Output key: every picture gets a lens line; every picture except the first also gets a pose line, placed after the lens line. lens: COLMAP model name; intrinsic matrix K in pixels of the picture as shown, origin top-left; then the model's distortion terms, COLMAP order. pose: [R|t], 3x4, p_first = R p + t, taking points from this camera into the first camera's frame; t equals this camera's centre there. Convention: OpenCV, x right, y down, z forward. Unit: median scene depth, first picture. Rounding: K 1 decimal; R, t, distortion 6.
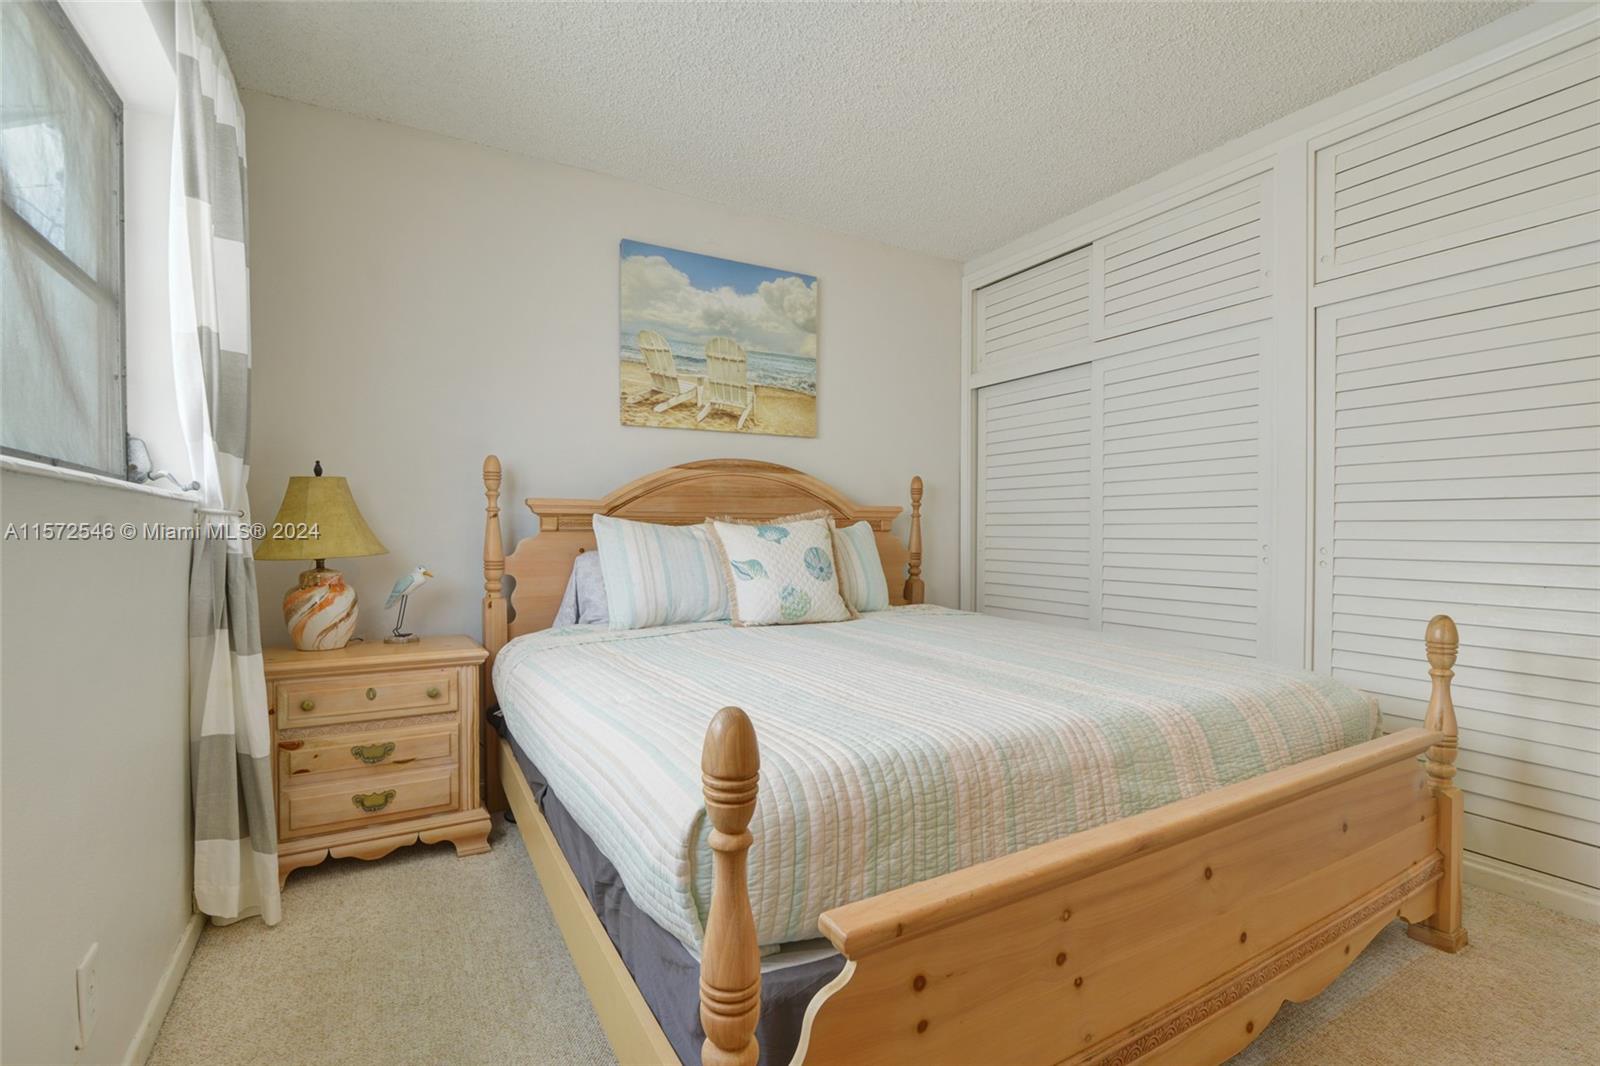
lens RADIAL K [[733.0, 0, 804.1], [0, 733.0, 540.3], [0, 0, 1]] dist [0.001607, -0.000103]
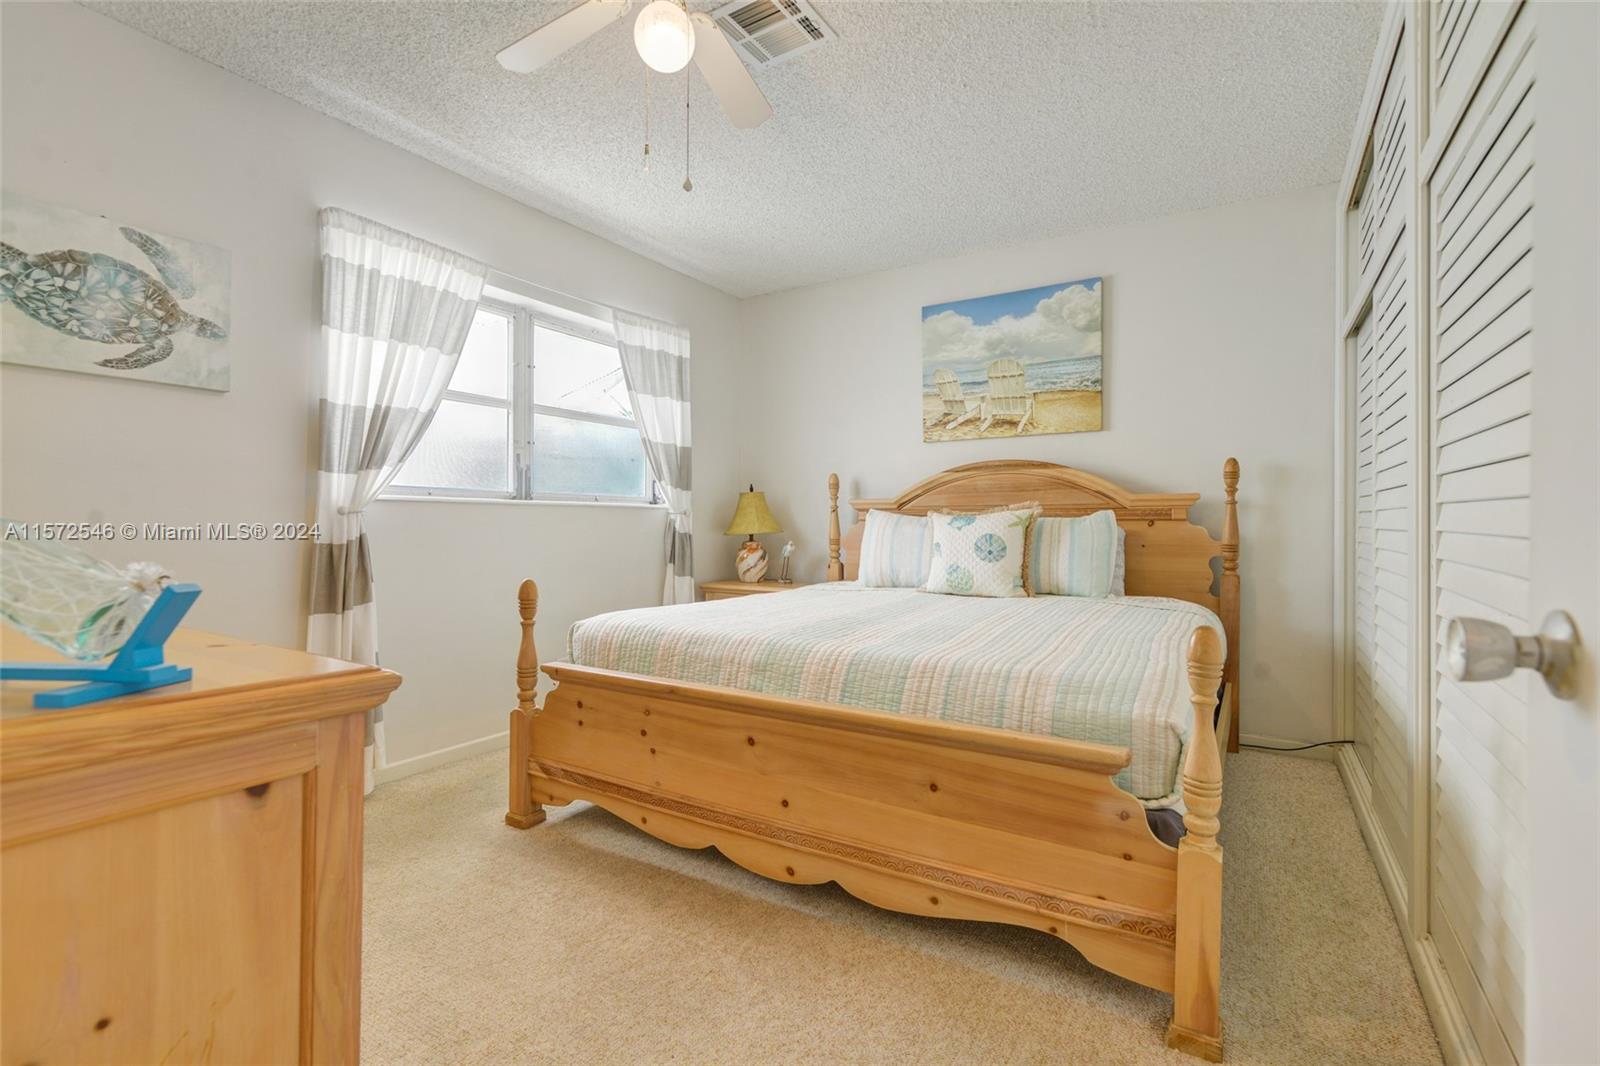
lens RADIAL K [[733.0, 0, 800.7], [0, 733.0, 523.0], [0, 0, 1]] dist [0.001607, -0.000103]
pose [[0.473358, 0.002493, -0.880867, 0.805232], [-0.011579, 0.999927, -0.003392, -0.000445], [0.880794, 0.011806, 0.473353, 0.147040]]
